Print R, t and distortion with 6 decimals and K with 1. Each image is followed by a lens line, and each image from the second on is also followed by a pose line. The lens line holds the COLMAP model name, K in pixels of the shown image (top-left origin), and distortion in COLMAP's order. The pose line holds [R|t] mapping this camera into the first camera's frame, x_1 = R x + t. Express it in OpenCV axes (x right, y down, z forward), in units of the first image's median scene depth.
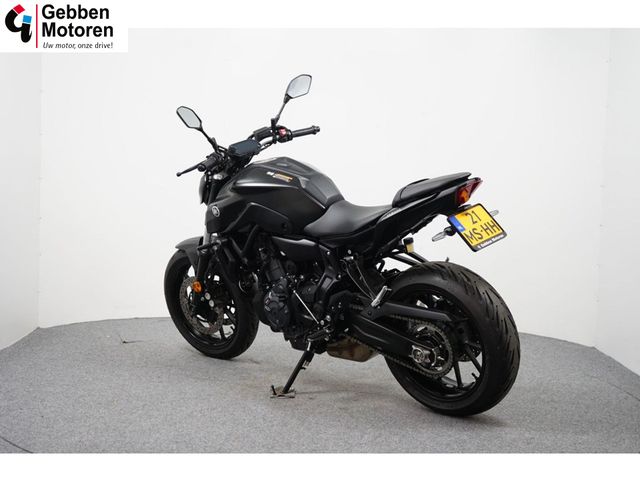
lens RADIAL K [[906.7, 0, 318.9], [0, 906.7, 238.7], [0, 0, 1]] dist [0.090651, 0.000000]
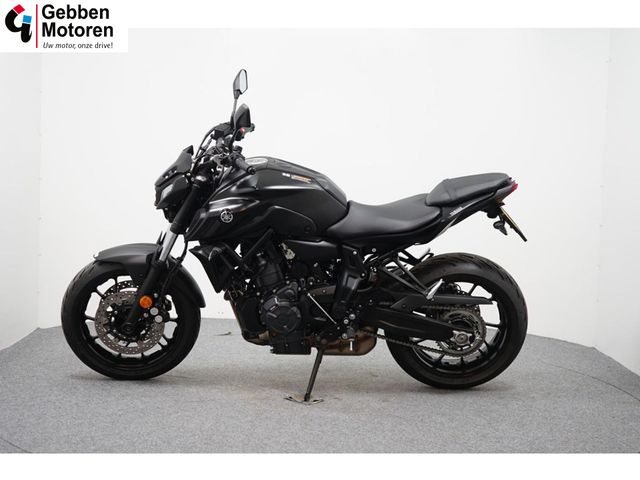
lens RADIAL K [[906.7, 0, 322.9], [0, 906.7, 240.4], [0, 0, 1]] dist [0.090651, 0.000000]
pose [[0.730330, -0.069363, 0.679564, -0.691608], [0.048146, 0.997584, 0.050081, -0.049478], [-0.681396, -0.003858, 0.731905, 0.275981]]
